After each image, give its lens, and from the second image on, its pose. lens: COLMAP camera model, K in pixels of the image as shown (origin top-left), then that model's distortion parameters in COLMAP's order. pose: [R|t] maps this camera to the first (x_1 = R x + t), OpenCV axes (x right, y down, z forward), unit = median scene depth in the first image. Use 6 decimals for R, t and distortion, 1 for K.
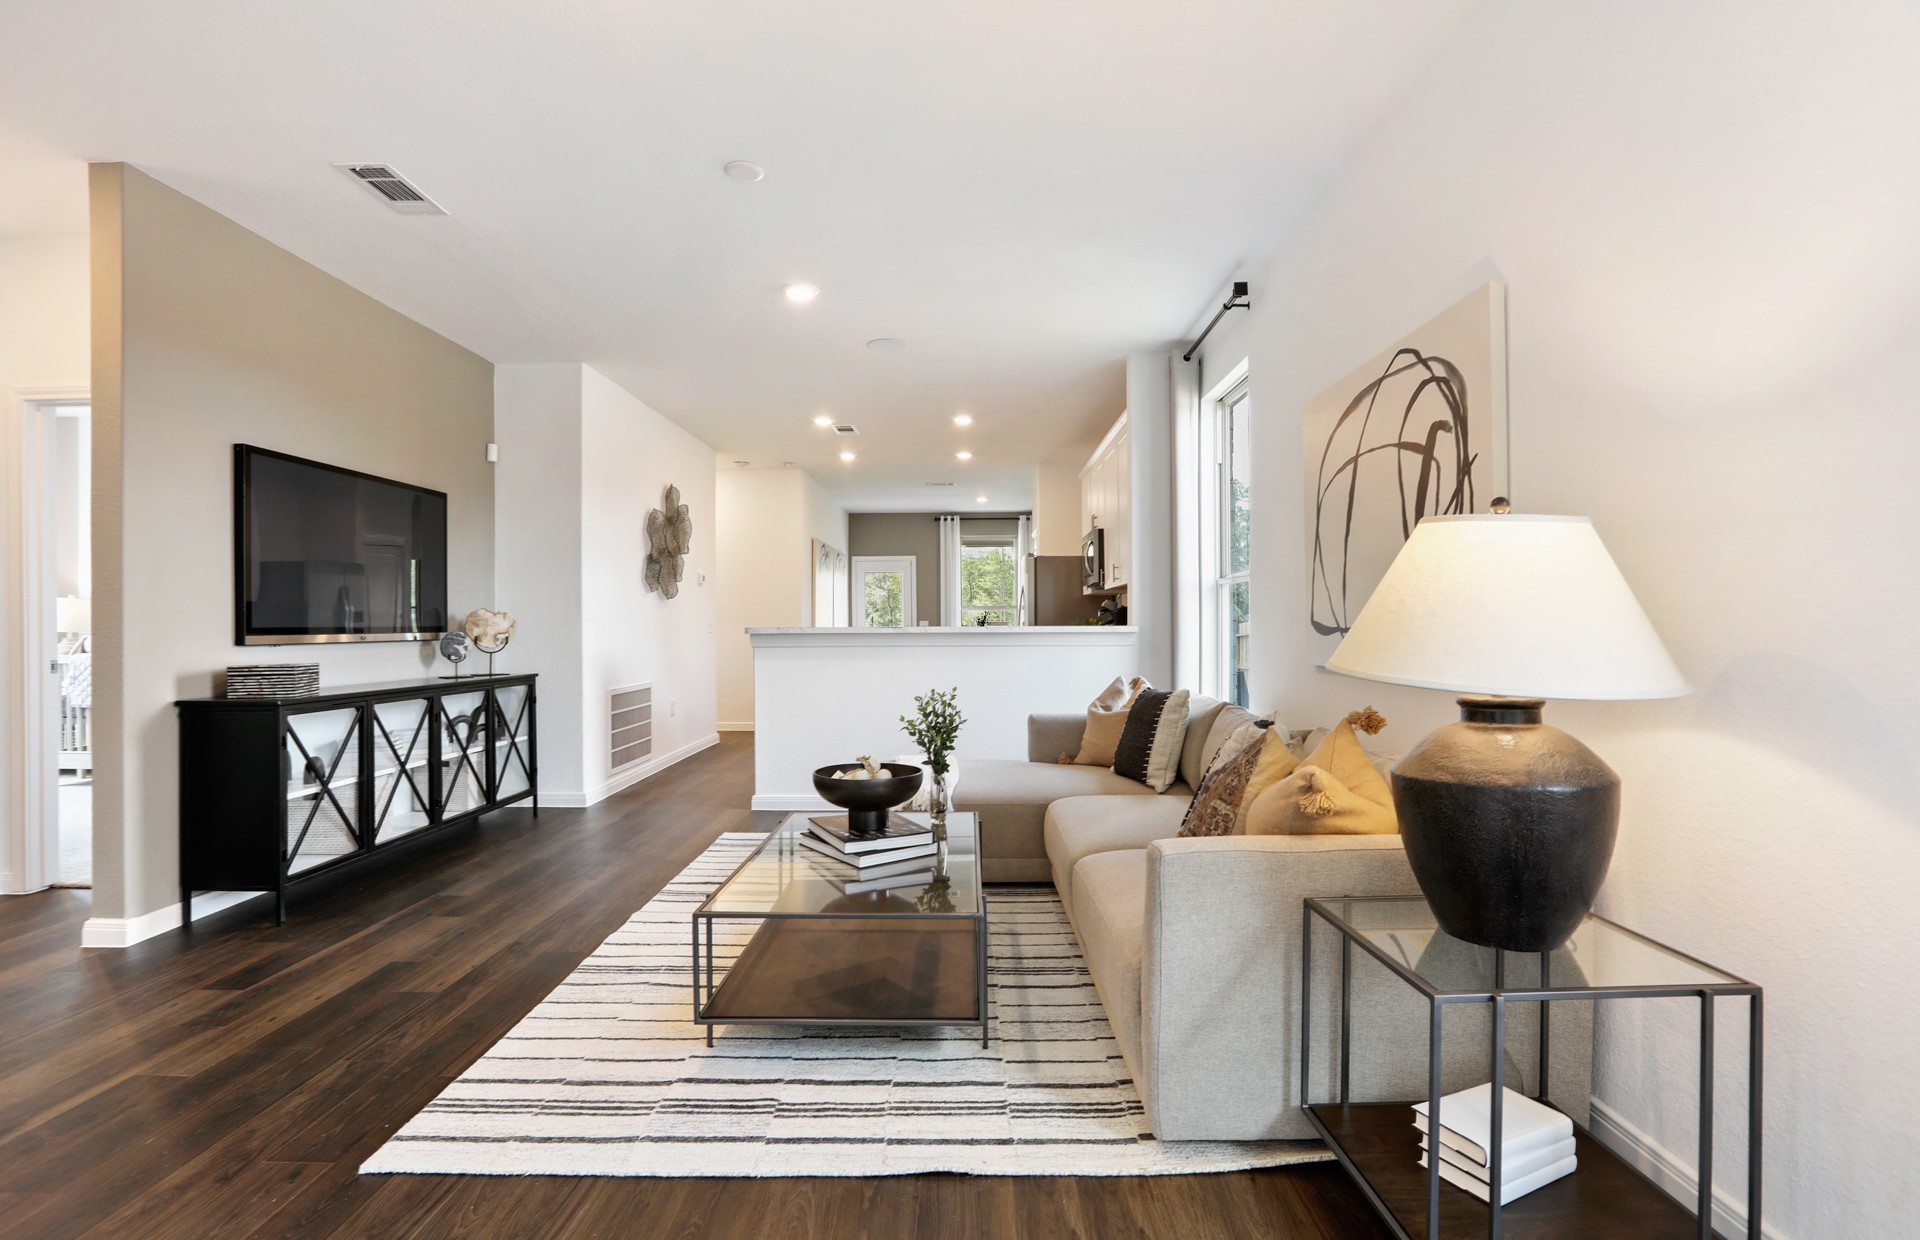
lens RADIAL K [[892.5, 0, 960.7], [0, 892.5, 623.8], [0, 0, 1]] dist [-0.038838, 0.014468]
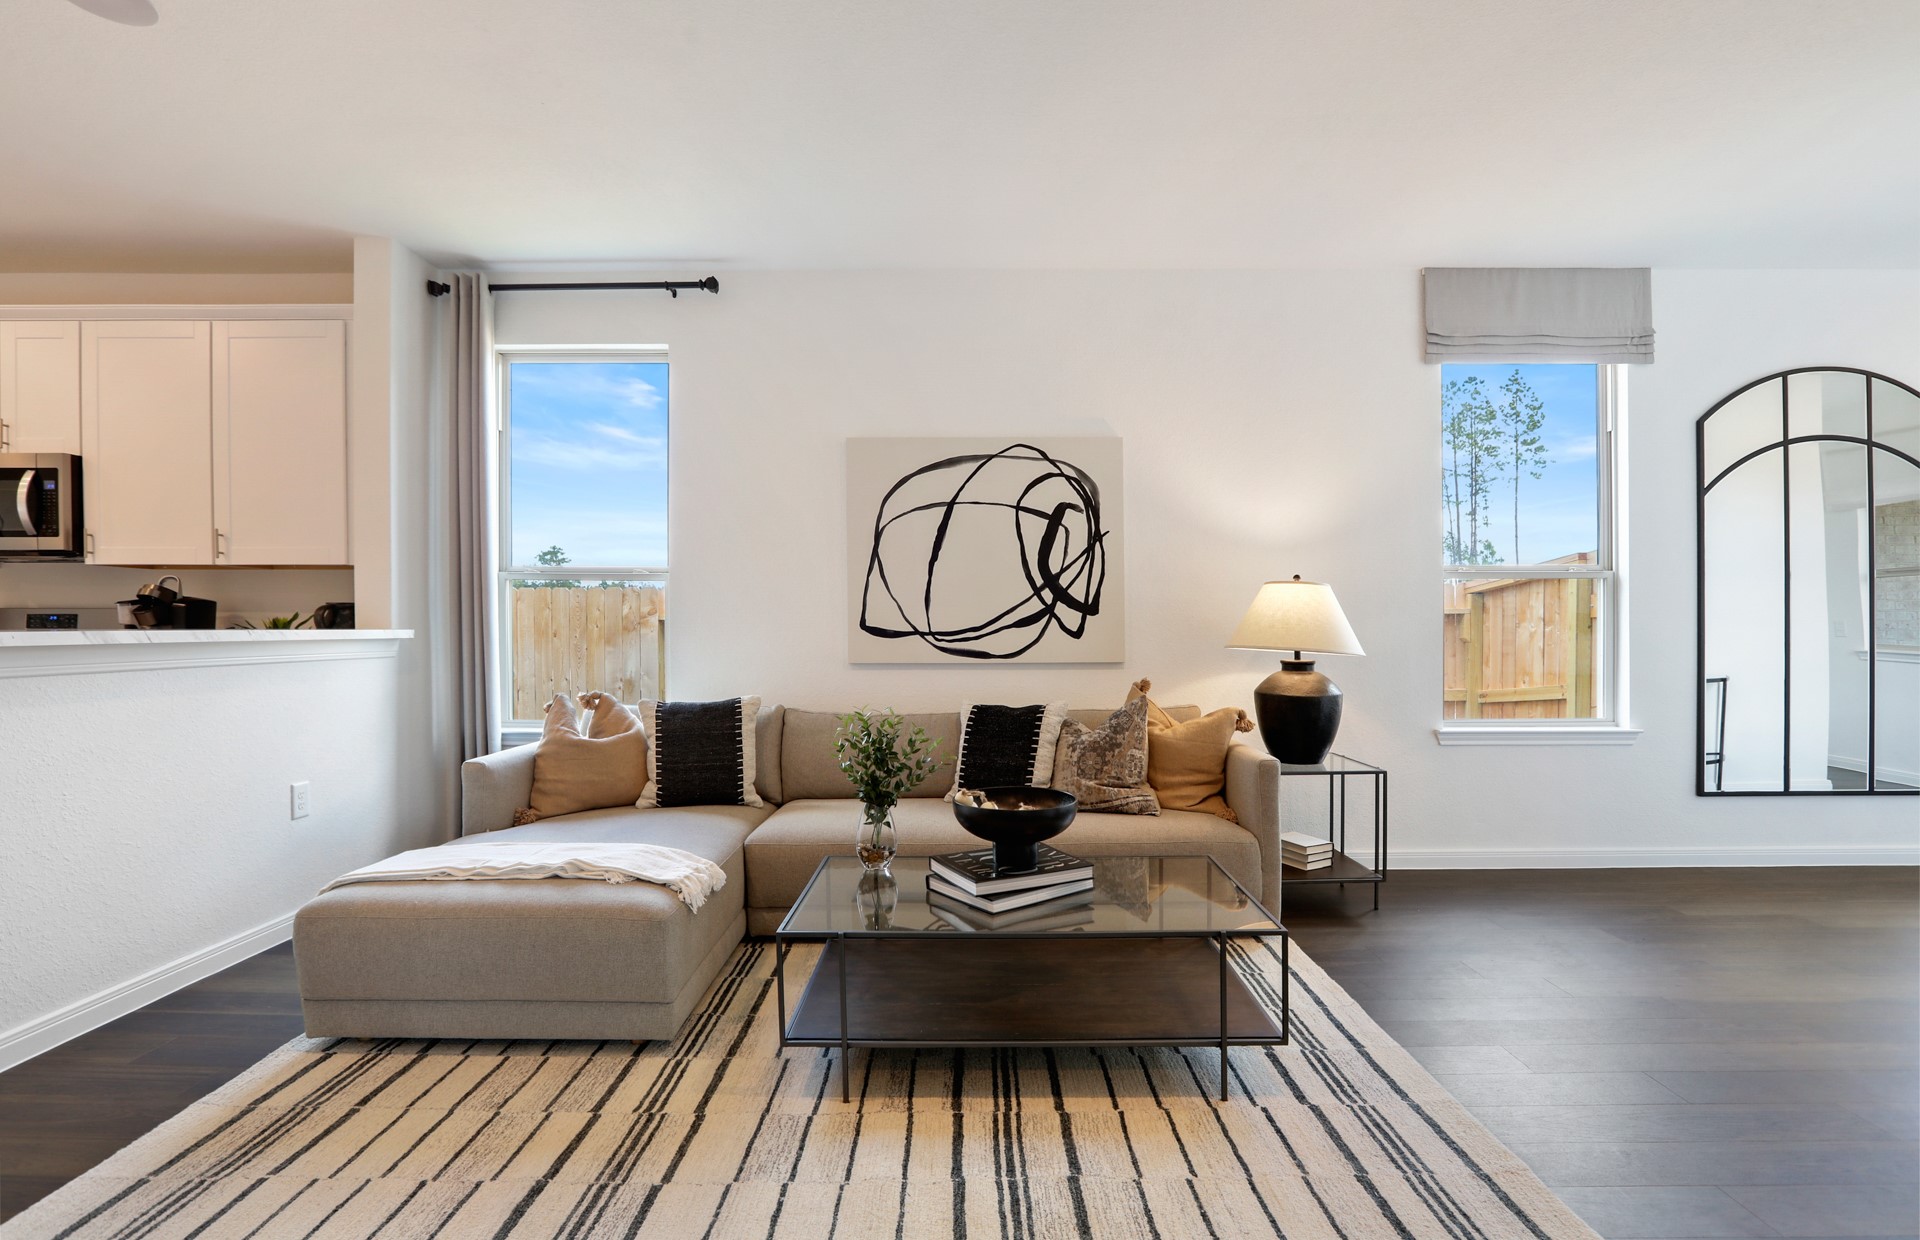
lens RADIAL K [[892.5, 0, 975.7], [0, 892.5, 647.7], [0, 0, 1]] dist [-0.038838, 0.014468]
pose [[-0.007490, -0.012719, 0.999891, -0.712812], [0.000702, 0.999919, 0.012724, 0.009282], [-0.999972, 0.000798, -0.007480, 0.770173]]
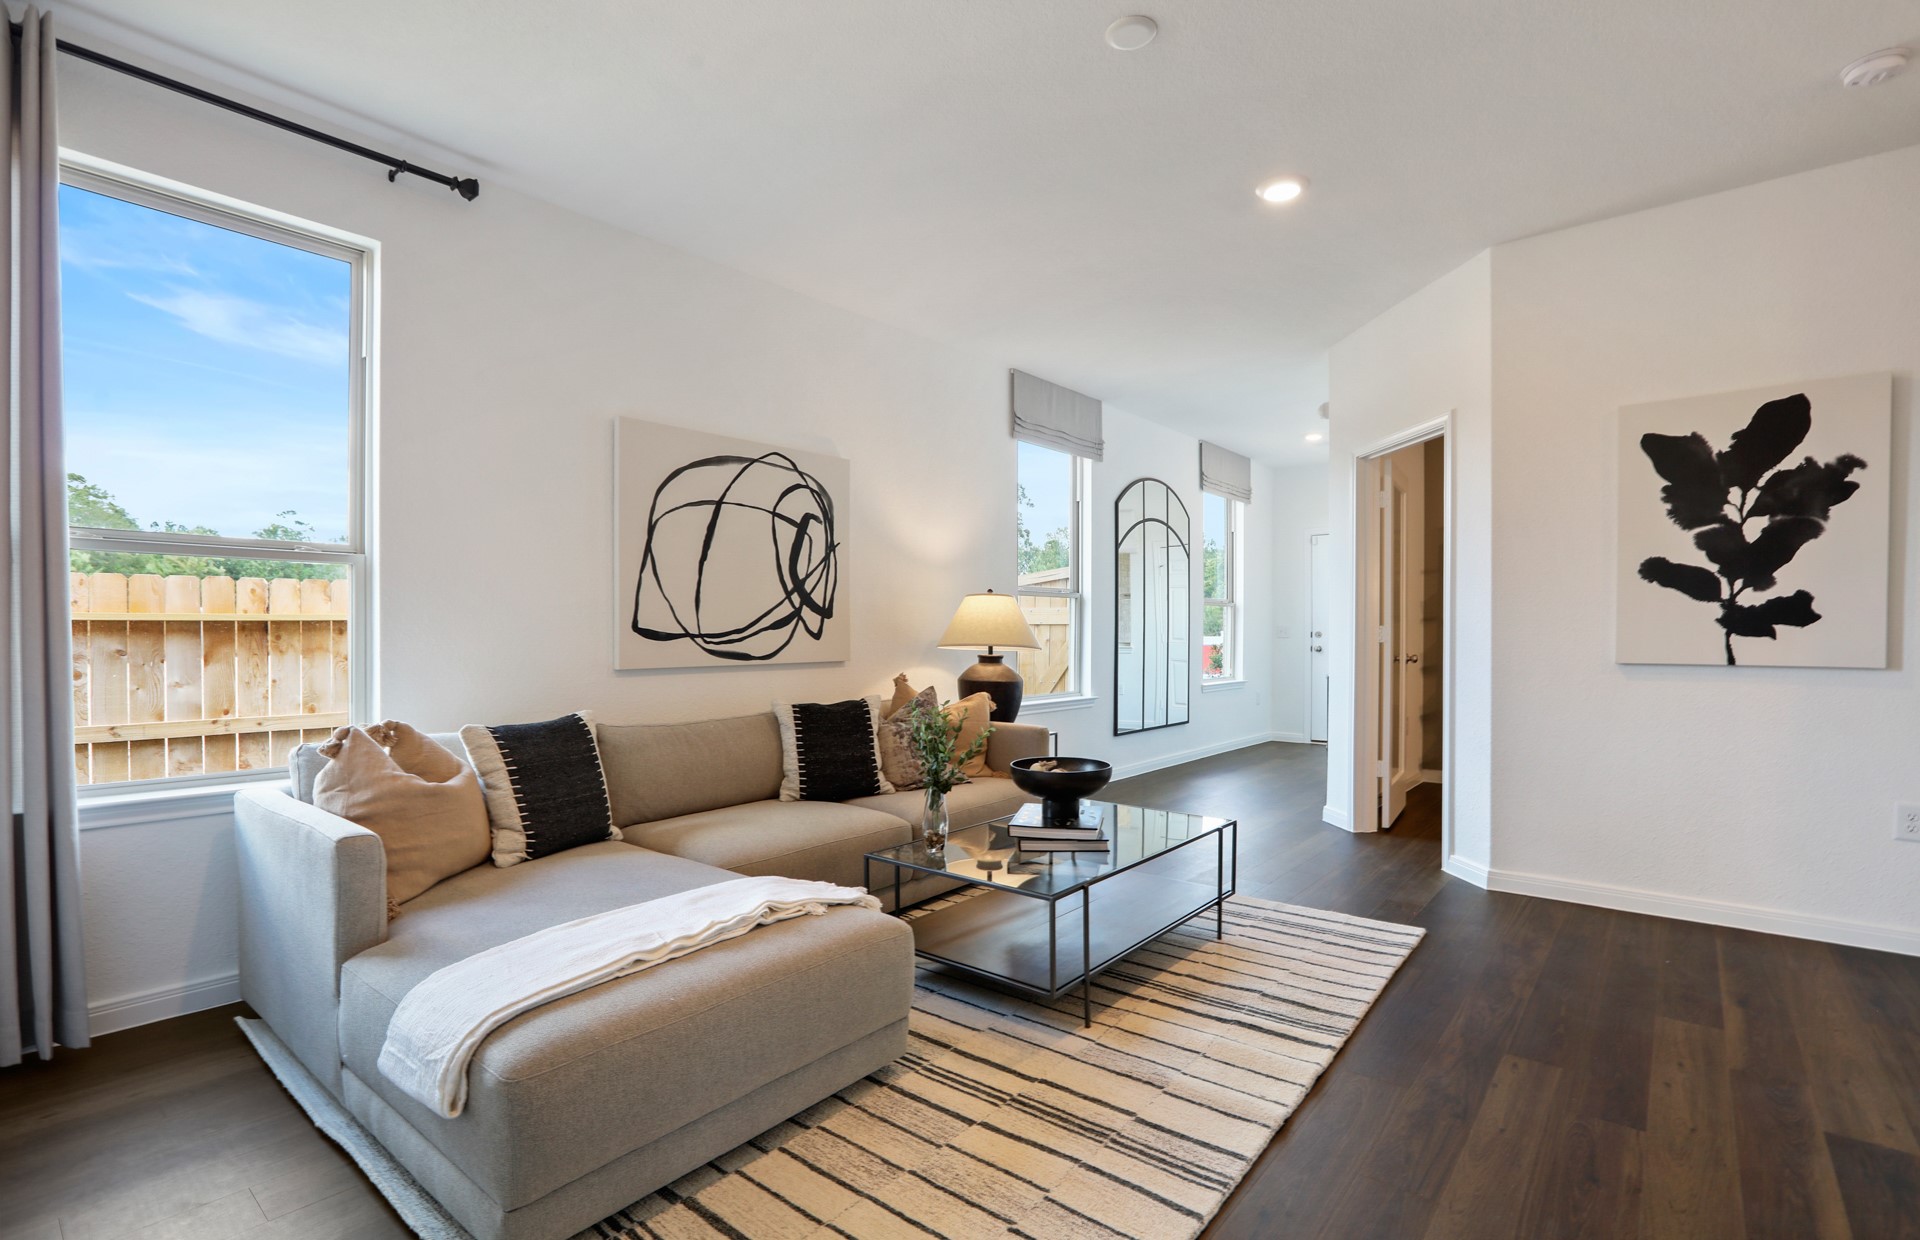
lens RADIAL K [[892.5, 0, 966.7], [0, 892.5, 617.6], [0, 0, 1]] dist [-0.038838, 0.014468]
pose [[-0.780014, 0.016346, 0.625548, -0.514847], [0.006042, 0.999809, -0.018591, 0.005708], [-0.625733, -0.010721, -0.779964, 1.416627]]
